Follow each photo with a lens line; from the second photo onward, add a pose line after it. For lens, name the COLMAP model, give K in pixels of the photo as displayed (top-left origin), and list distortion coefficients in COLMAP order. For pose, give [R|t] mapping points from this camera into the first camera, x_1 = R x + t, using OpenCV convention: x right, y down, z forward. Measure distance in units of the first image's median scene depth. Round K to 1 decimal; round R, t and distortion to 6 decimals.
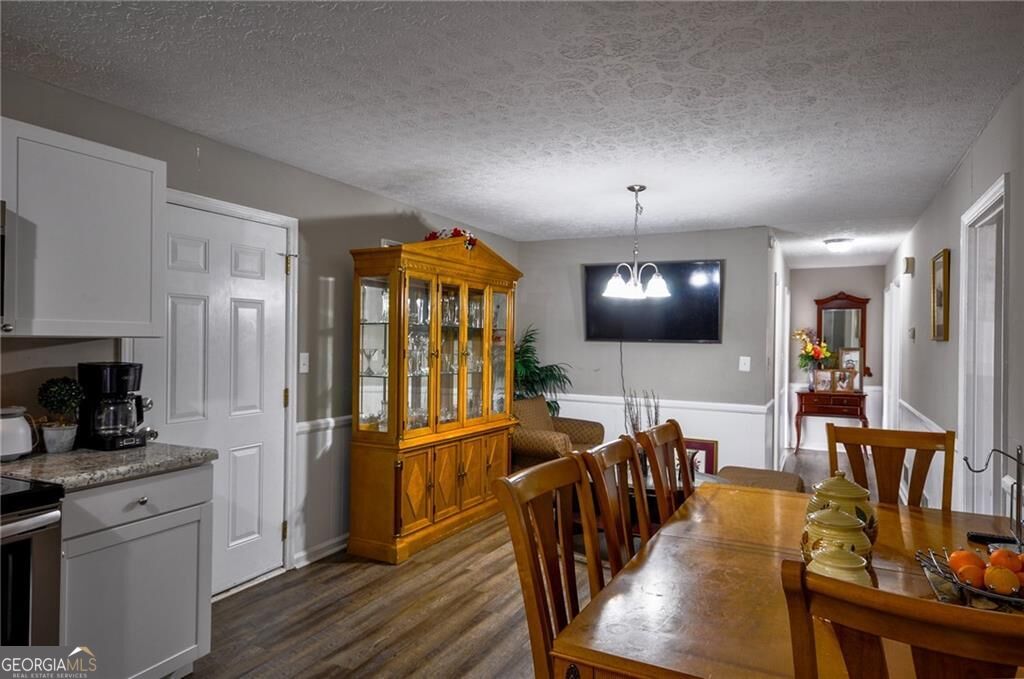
lens RADIAL K [[634.1, 0, 511.8], [0, 634.1, 338.8], [0, 0, 1]] dist [0.006971, 0.002610]
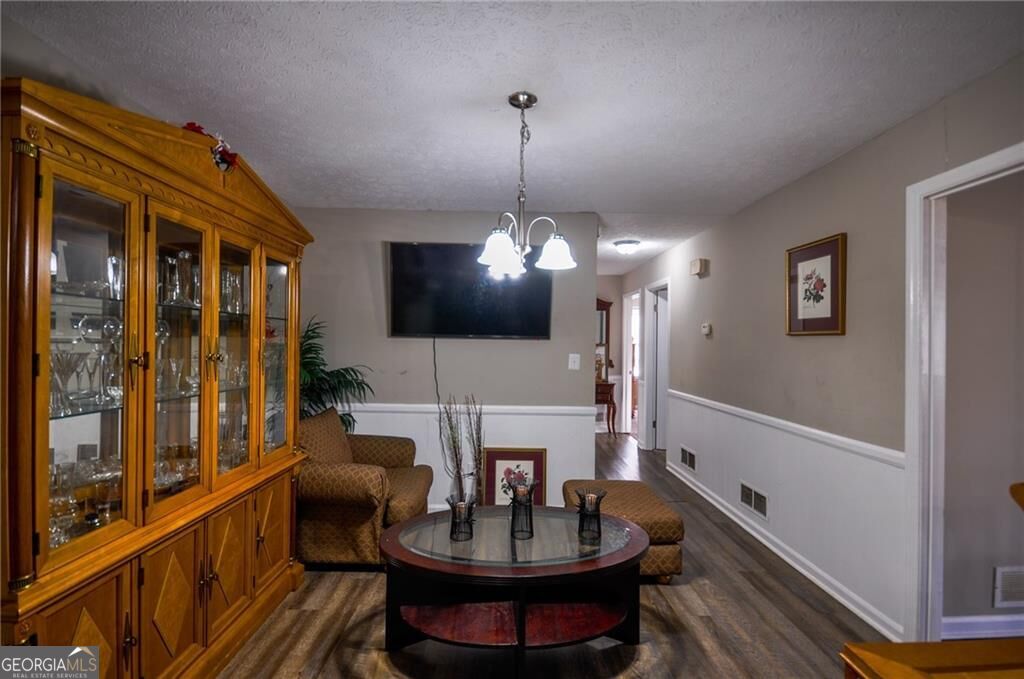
lens RADIAL K [[476.3, 0, 513.1], [0, 476.3, 341.9], [0, 0, 1]] dist [0.011377, -0.002129]
pose [[0.881637, -0.004215, 0.471909, -0.041205], [0.000280, 0.999965, 0.008409, 0.006011], [-0.471928, -0.007282, 0.881607, 0.514598]]
